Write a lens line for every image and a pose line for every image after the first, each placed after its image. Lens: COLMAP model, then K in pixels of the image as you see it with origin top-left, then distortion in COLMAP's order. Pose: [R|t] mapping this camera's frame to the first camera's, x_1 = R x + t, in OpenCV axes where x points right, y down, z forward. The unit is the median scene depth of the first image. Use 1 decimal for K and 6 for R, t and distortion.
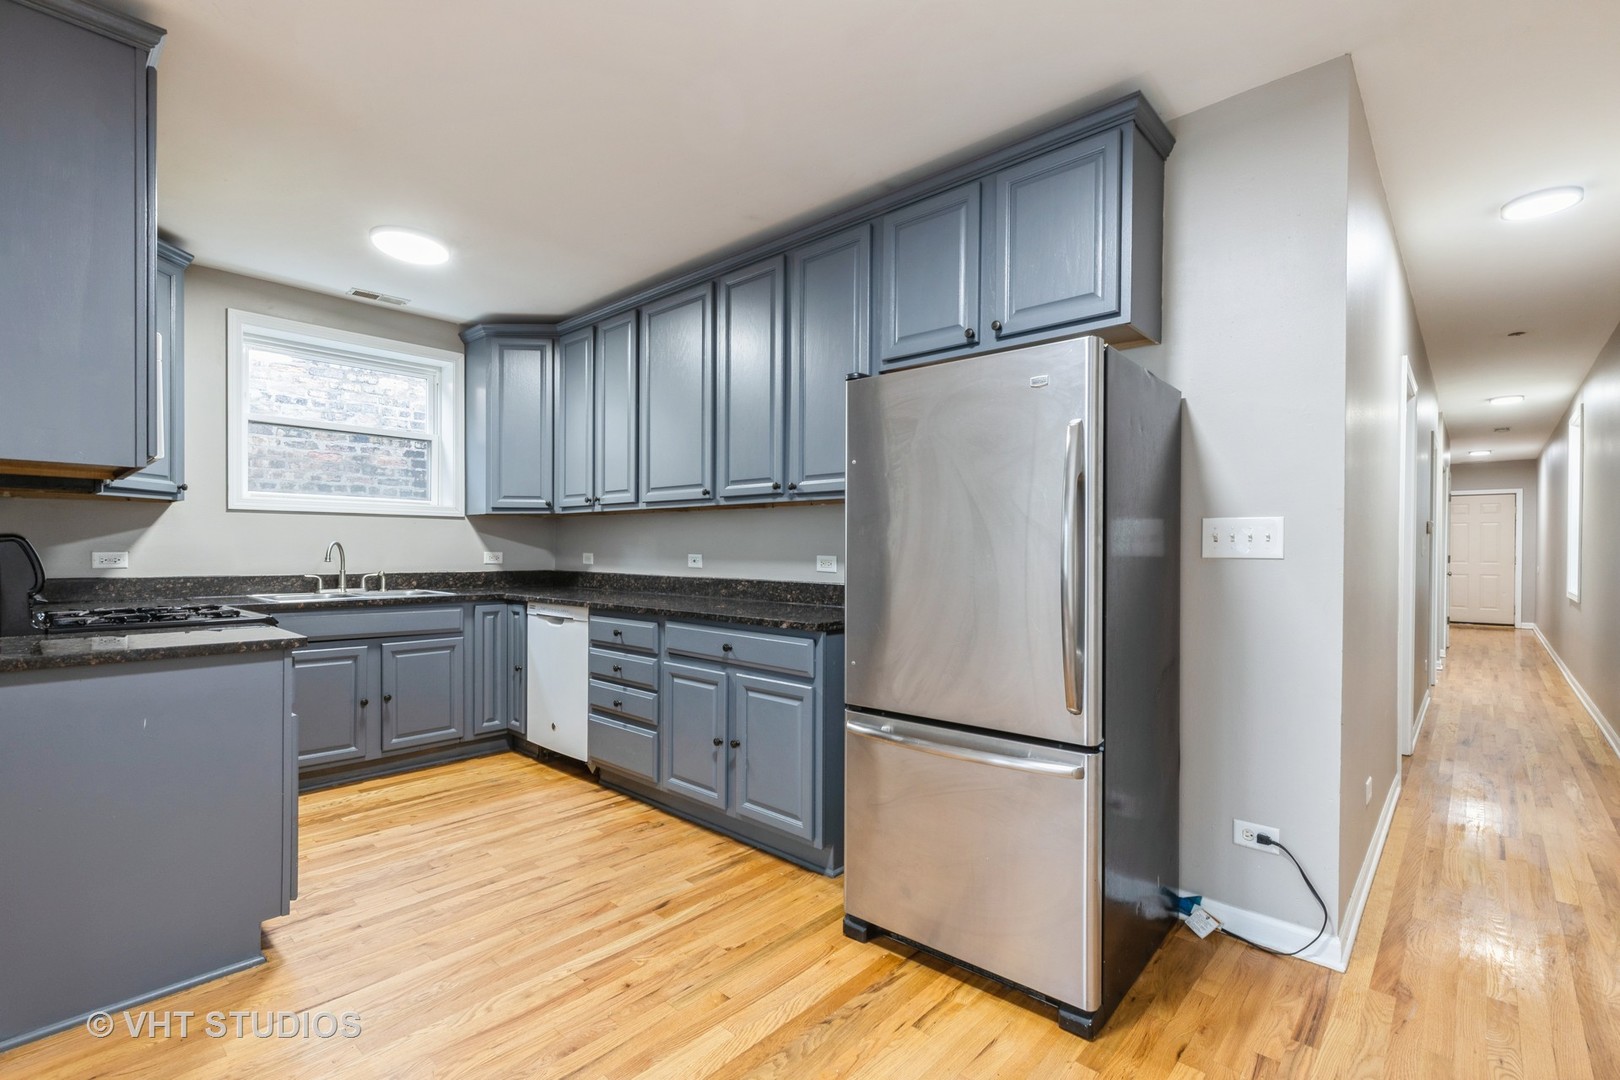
lens RADIAL K [[739.0, 0, 803.0], [0, 739.0, 553.2], [0, 0, 1]] dist [0.008514, 0.000405]
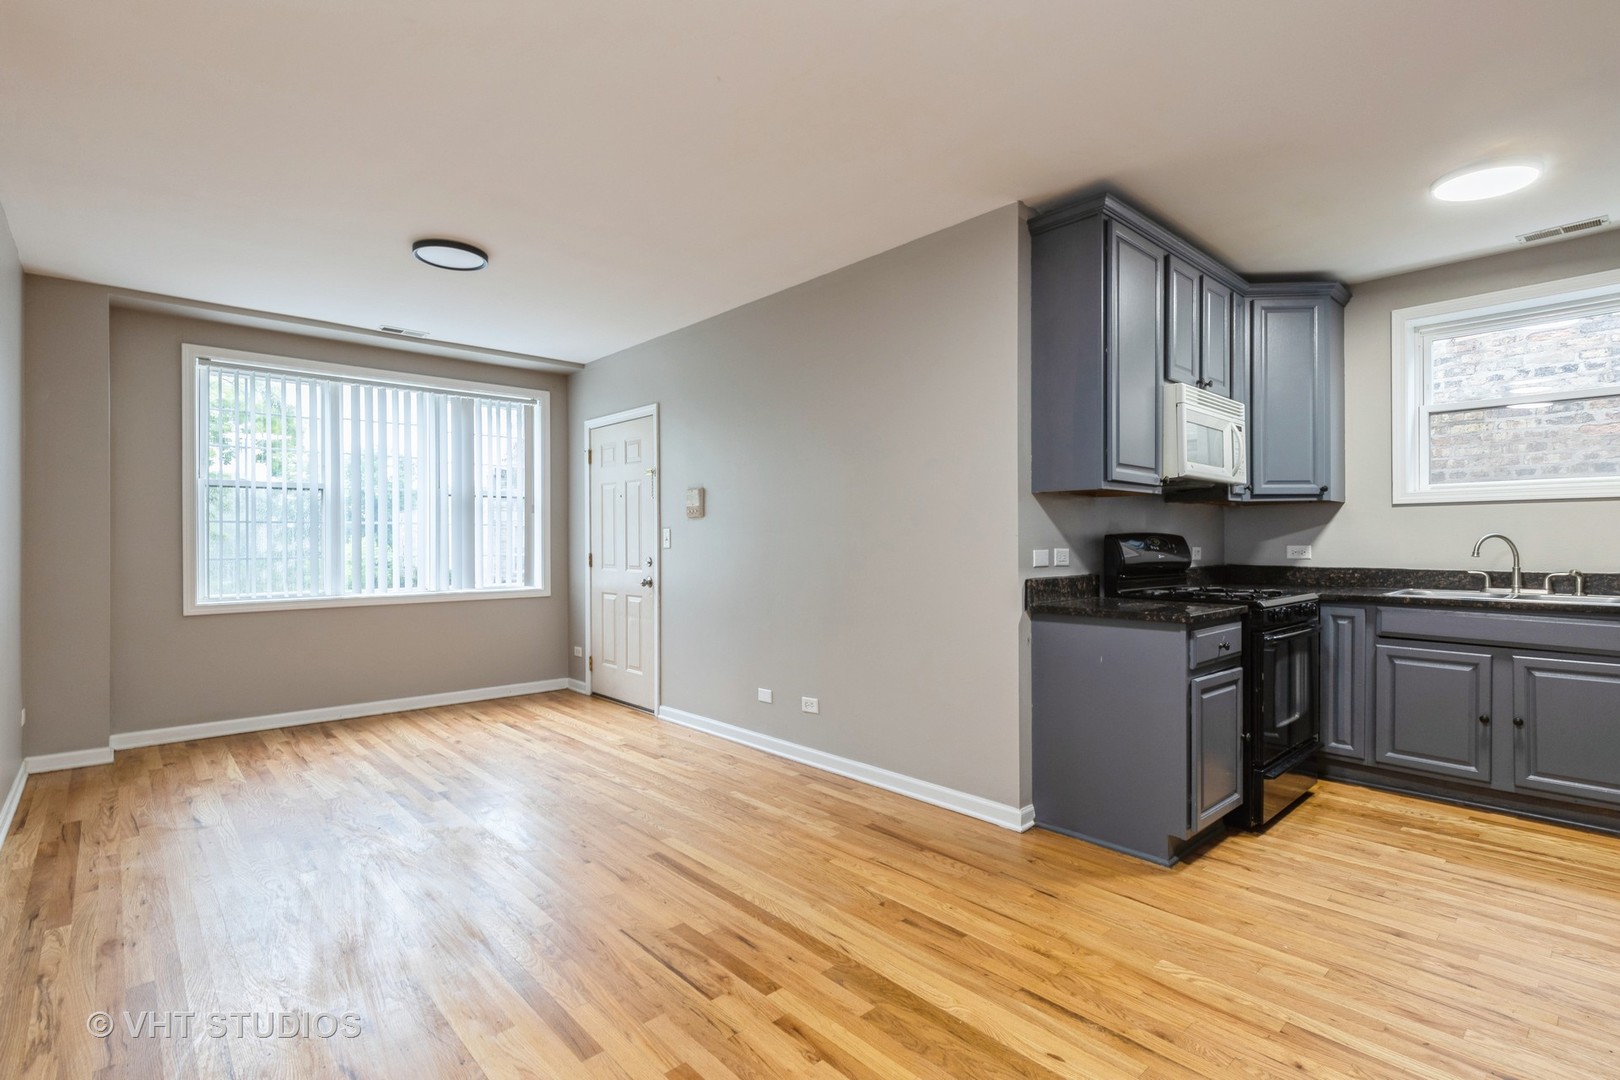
lens RADIAL K [[760.2, 0, 806.7], [0, 760.2, 540.6], [0, 0, 1]] dist [0.009423, -0.002036]
pose [[-0.093256, -0.006428, -0.995621, 0.380471], [-0.003053, 0.999976, -0.006170, 0.000332], [0.995637, 0.002464, -0.093273, 0.298613]]
